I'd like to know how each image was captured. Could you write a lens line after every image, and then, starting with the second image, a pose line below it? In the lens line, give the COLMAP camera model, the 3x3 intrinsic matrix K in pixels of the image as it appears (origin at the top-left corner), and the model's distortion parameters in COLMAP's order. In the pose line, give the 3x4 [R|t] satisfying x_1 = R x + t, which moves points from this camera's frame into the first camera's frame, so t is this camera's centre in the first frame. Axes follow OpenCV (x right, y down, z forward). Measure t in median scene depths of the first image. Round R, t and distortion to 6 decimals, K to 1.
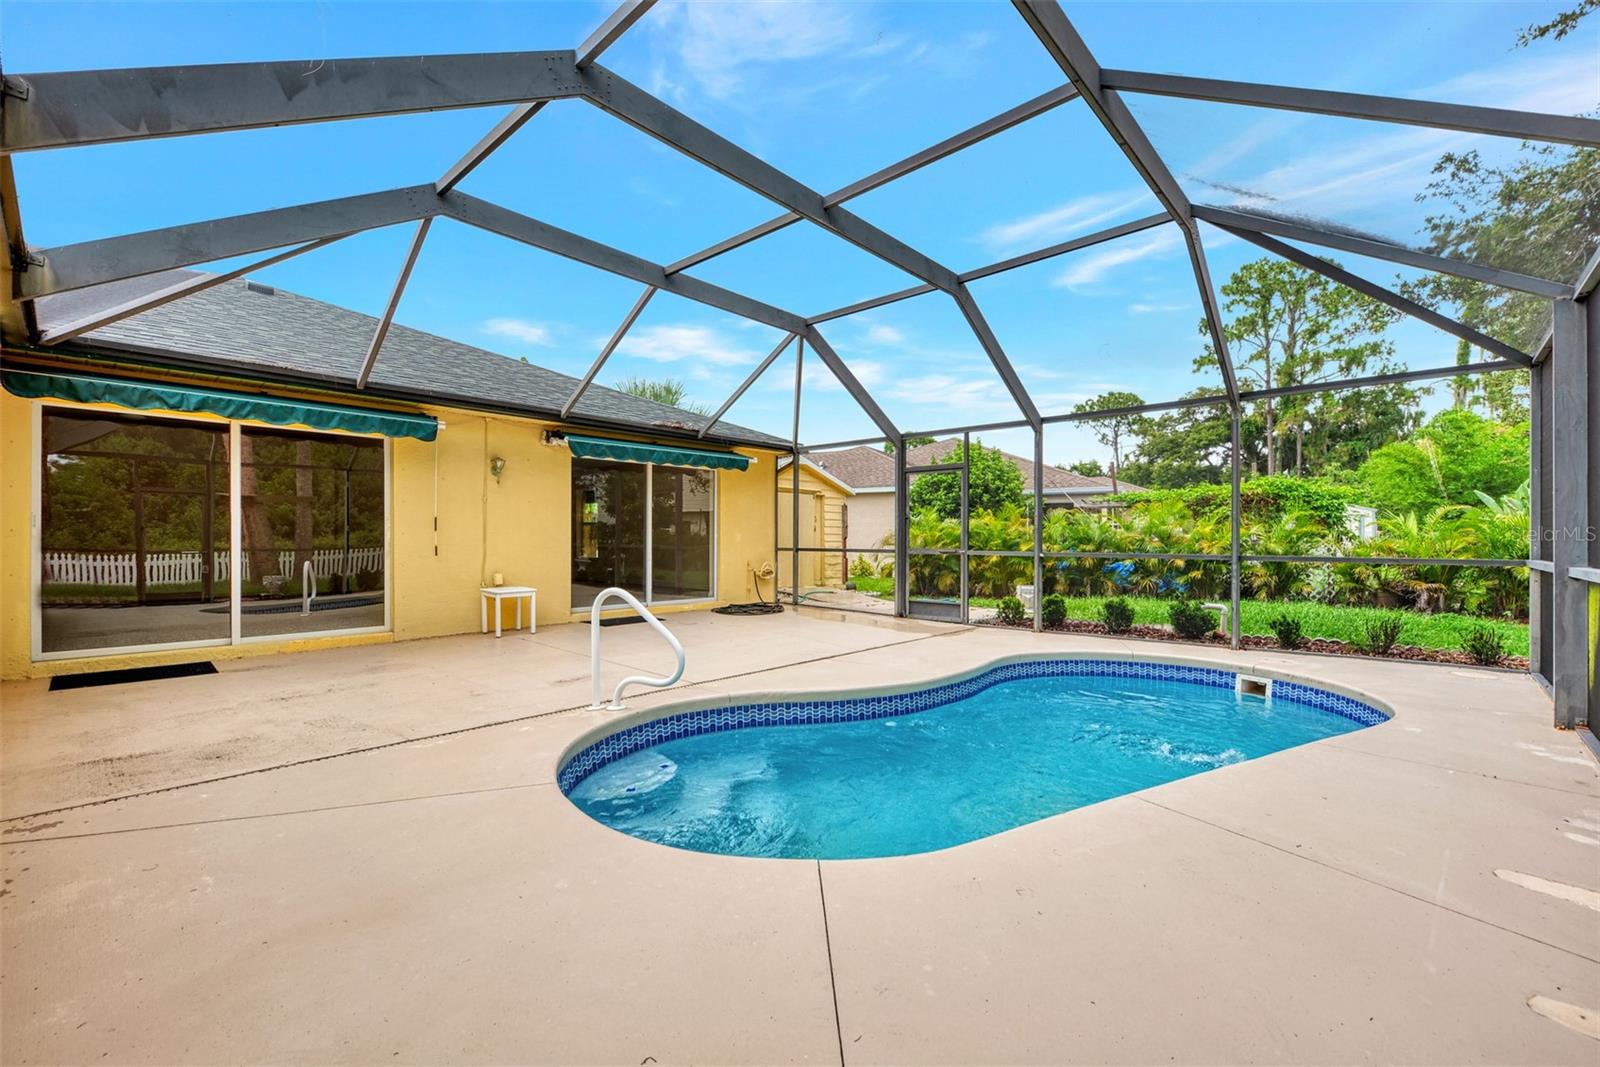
lens RADIAL K [[673.5, 0, 797.4], [0, 673.5, 538.4], [0, 0, 1]] dist [0.001373, -0.000144]
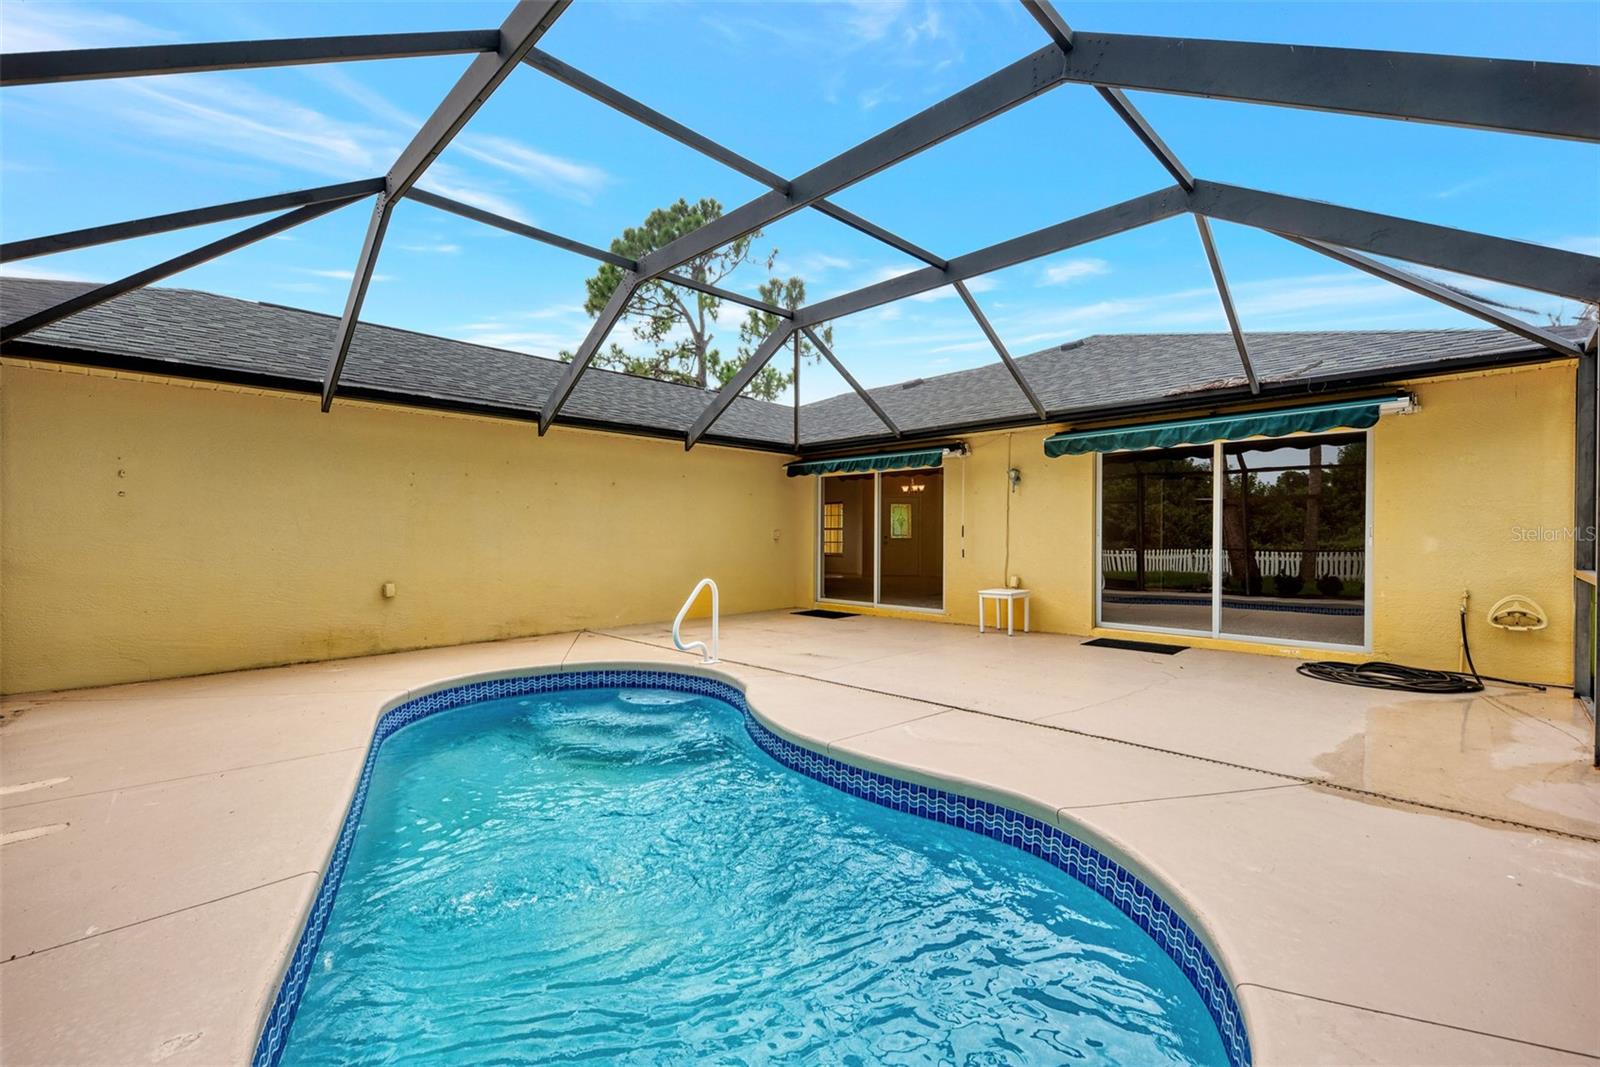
lens RADIAL K [[664.5, 0, 801.2], [0, 664.5, 531.2], [0, 0, 1]] dist [-0.000999, 0.000014]
pose [[-0.038135, -0.006784, -0.999250, 0.519215], [0.001139, 0.999976, -0.006833, -0.010852], [0.999272, -0.001398, -0.038127, 0.580270]]
